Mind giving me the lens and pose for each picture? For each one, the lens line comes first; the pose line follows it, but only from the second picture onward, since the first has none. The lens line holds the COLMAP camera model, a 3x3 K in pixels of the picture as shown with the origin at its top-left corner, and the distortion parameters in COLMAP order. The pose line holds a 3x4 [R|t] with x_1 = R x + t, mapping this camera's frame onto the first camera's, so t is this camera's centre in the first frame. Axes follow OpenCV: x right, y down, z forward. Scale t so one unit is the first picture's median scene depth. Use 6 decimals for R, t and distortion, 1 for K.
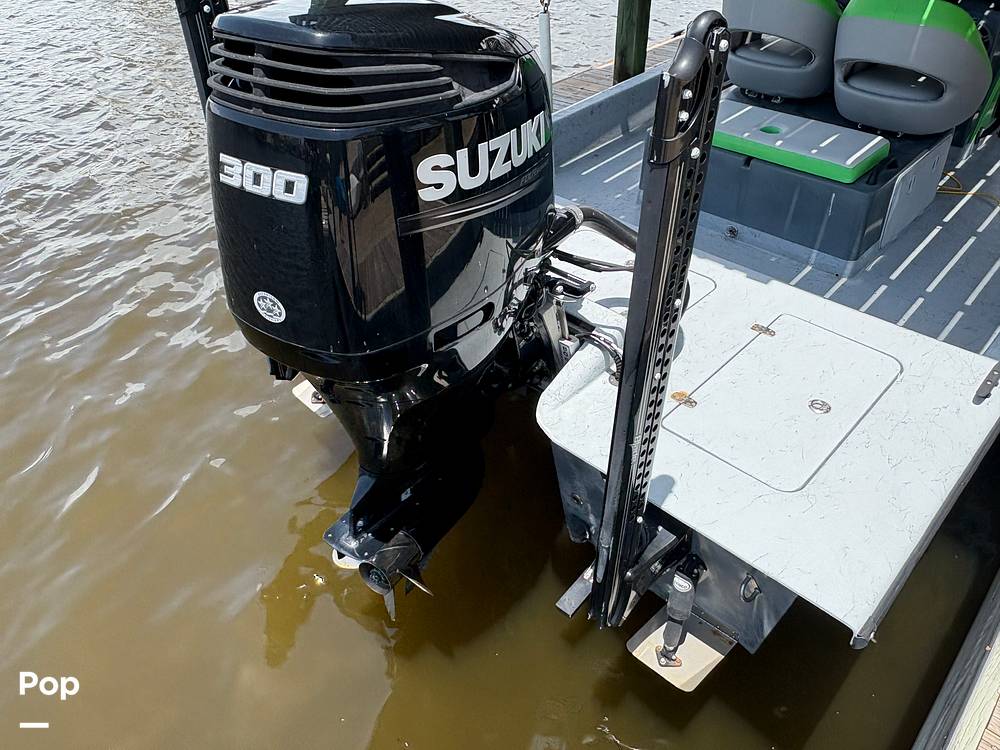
lens RADIAL K [[744.2, 0, 502.5], [0, 744.2, 355.9], [0, 0, 1]] dist [-0.002017, -0.001892]
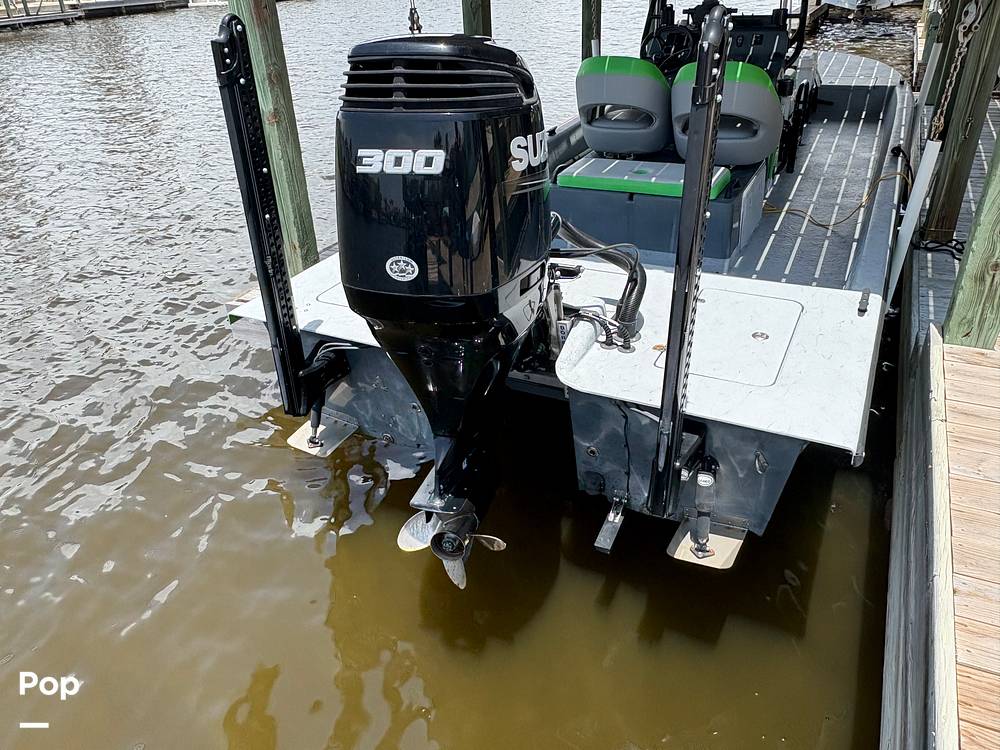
lens RADIAL K [[743.5, 0, 492.5], [0, 743.5, 366.5], [0, 0, 1]] dist [-0.004610, 0.005754]
pose [[0.958091, -0.154486, 0.241236, -0.348498], [0.191234, 0.971924, -0.137091, 0.208781], [-0.213285, 0.177478, 0.960735, -0.147393]]
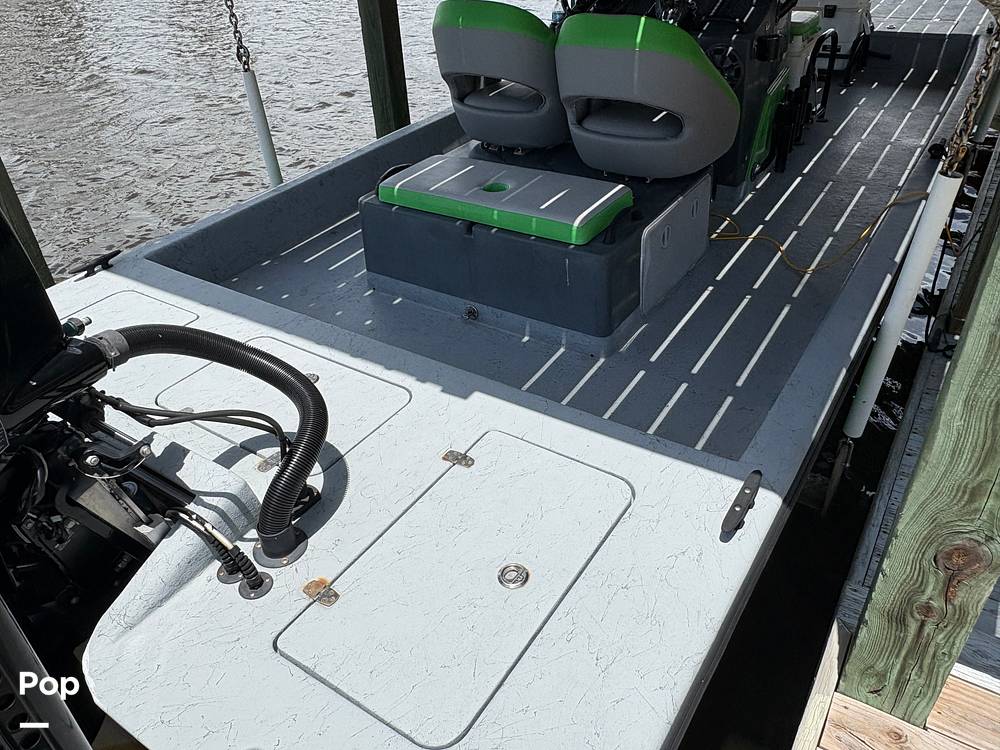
lens RADIAL K [[753.2, 0, 500.2], [0, 753.2, 357.7], [0, 0, 1]] dist [0.038481, -0.087712]
pose [[0.984028, -0.115238, 0.135681, 0.342002], [0.126181, 0.989168, -0.074997, -0.082058], [-0.125569, 0.090919, 0.987910, 0.287968]]
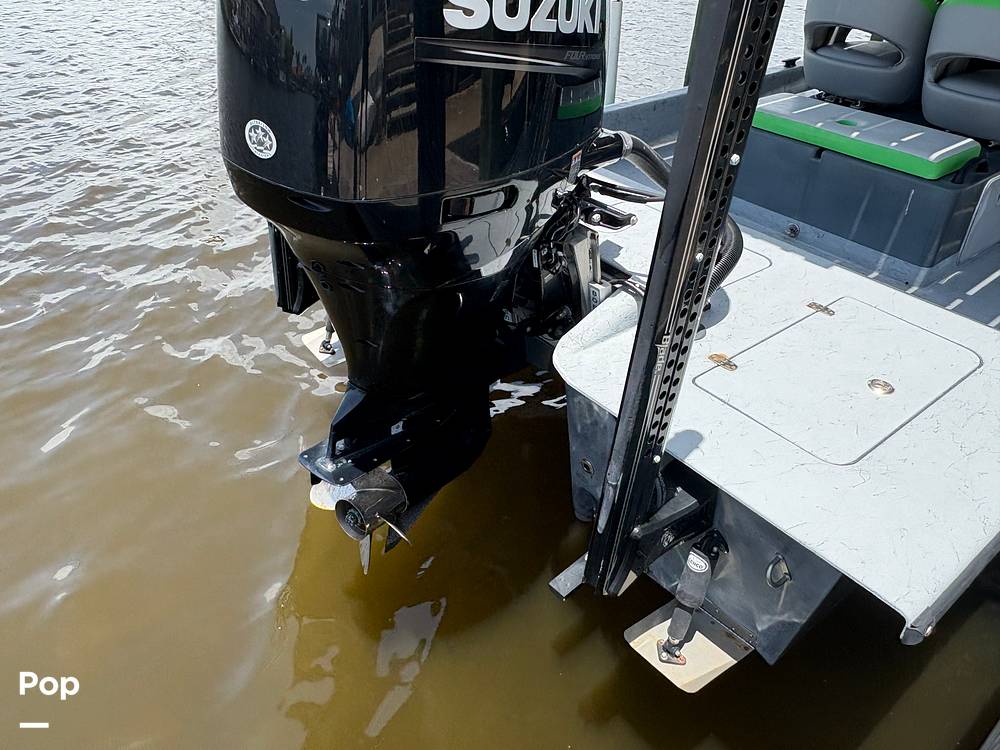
lens RADIAL K [[743.5, 0, 492.5], [0, 743.5, 366.5], [0, 0, 1]] dist [-0.004610, 0.005754]
pose [[0.990049, 0.124780, -0.065054, 0.033244], [-0.128375, 0.990235, -0.054348, 0.148984], [0.057638, 0.062159, 0.996401, 0.113516]]
